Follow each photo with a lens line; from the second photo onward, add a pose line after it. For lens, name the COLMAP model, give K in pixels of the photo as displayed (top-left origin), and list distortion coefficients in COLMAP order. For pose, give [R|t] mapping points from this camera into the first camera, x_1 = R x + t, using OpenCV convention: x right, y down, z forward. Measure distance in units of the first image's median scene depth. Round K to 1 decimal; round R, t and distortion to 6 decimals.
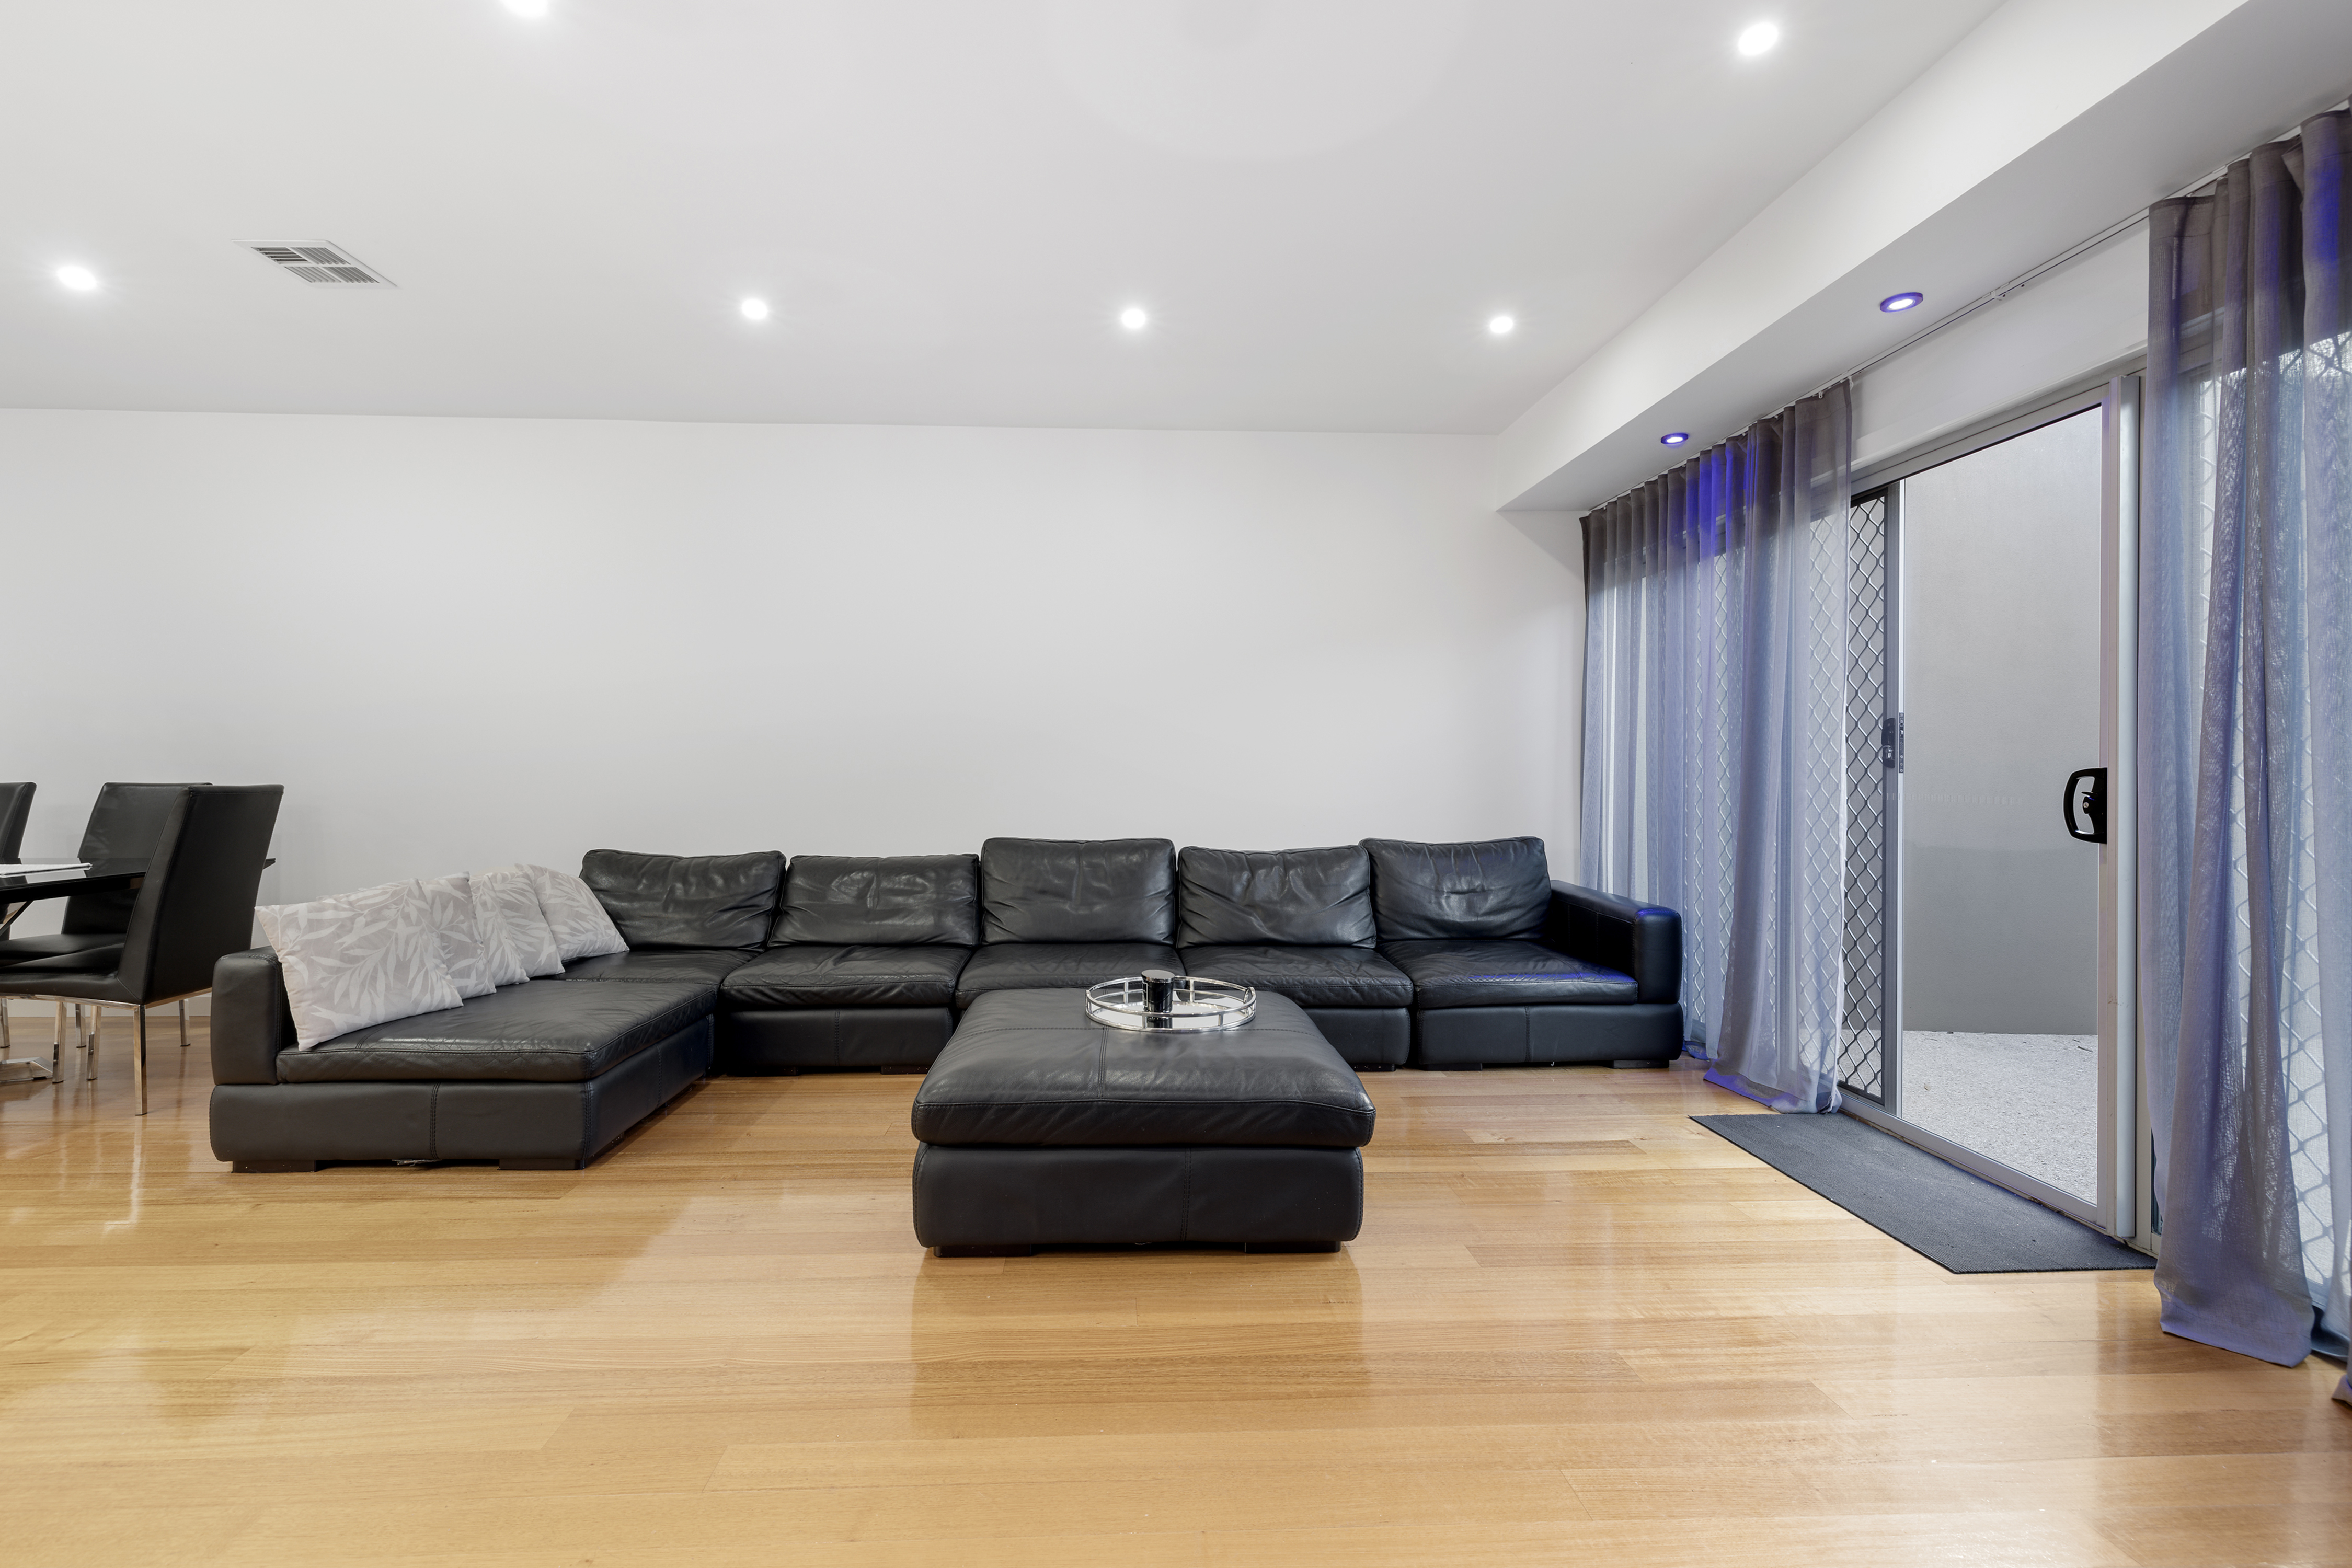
lens RADIAL K [[1030.2, 0, 1169.3], [0, 1030.2, 766.9], [0, 0, 1]] dist [-0.000247, 0.000080]
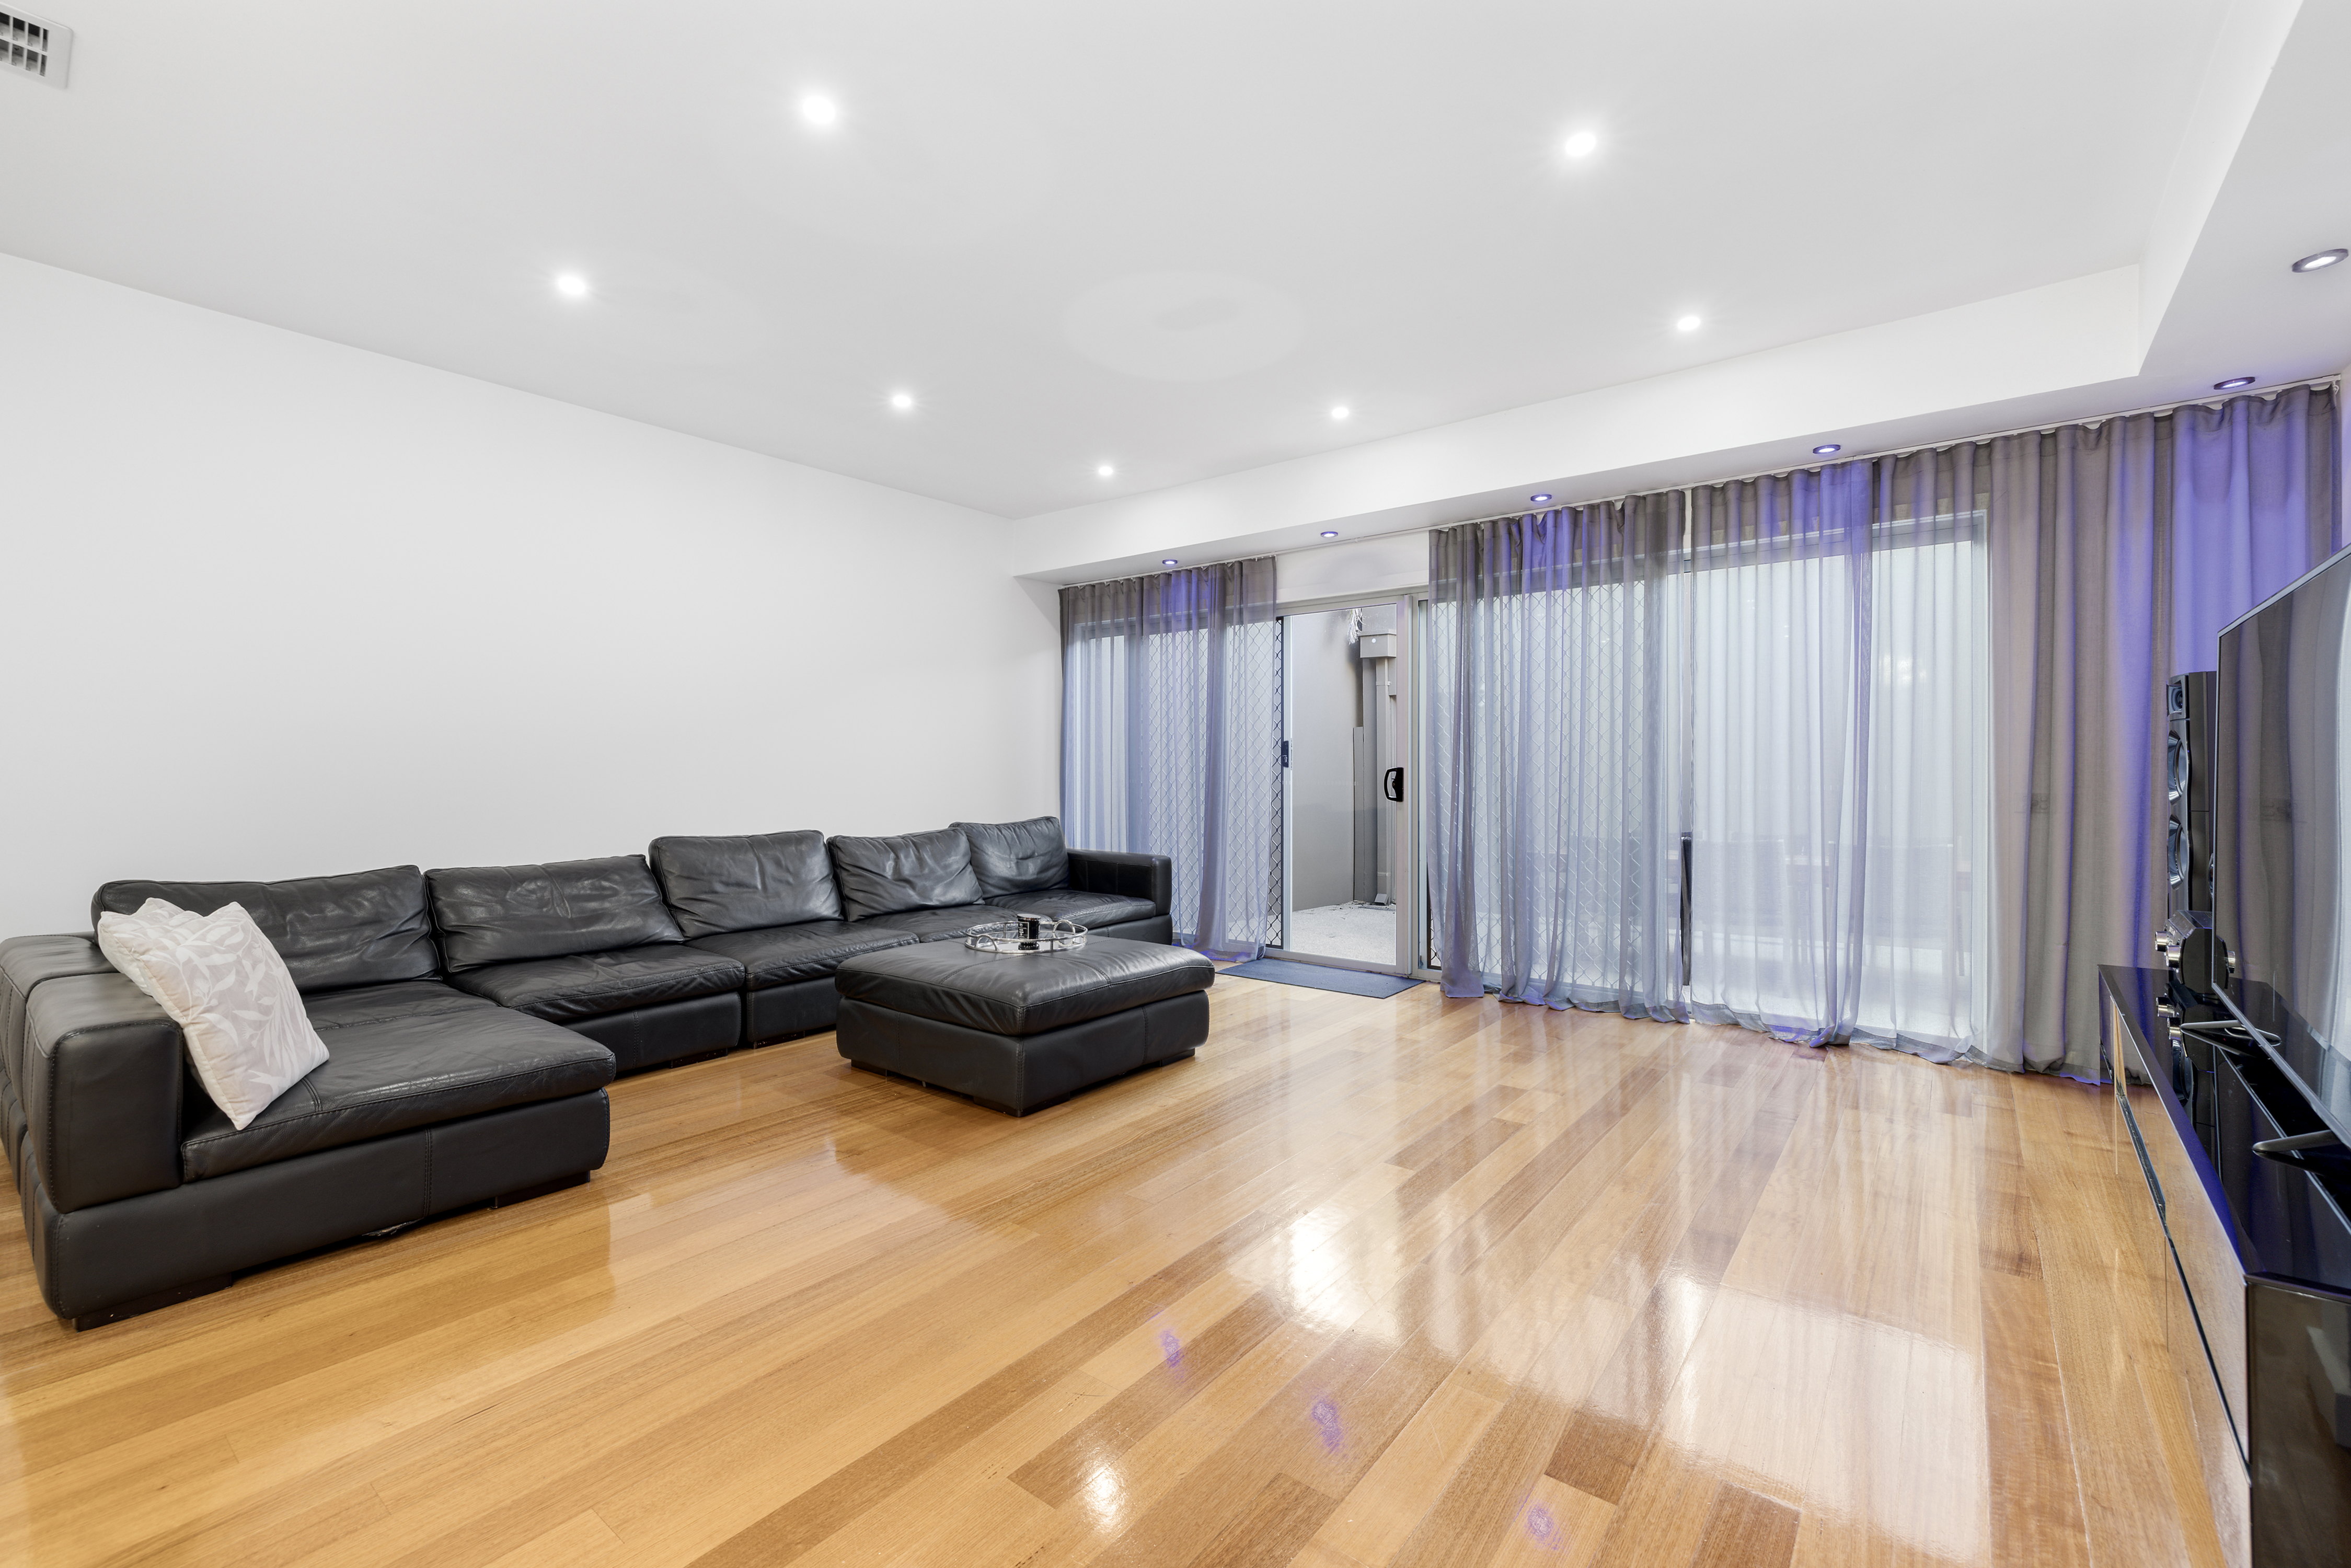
lens RADIAL K [[1003.5, 0, 1175.5], [0, 1003.5, 775.2], [0, 0, 1]] dist [0.000918, 0.000323]
pose [[0.651568, -0.006625, 0.758562, -0.761179], [-0.000619, 0.999957, 0.009265, -0.001632], [-0.758590, -0.006506, 0.651535, -0.029640]]
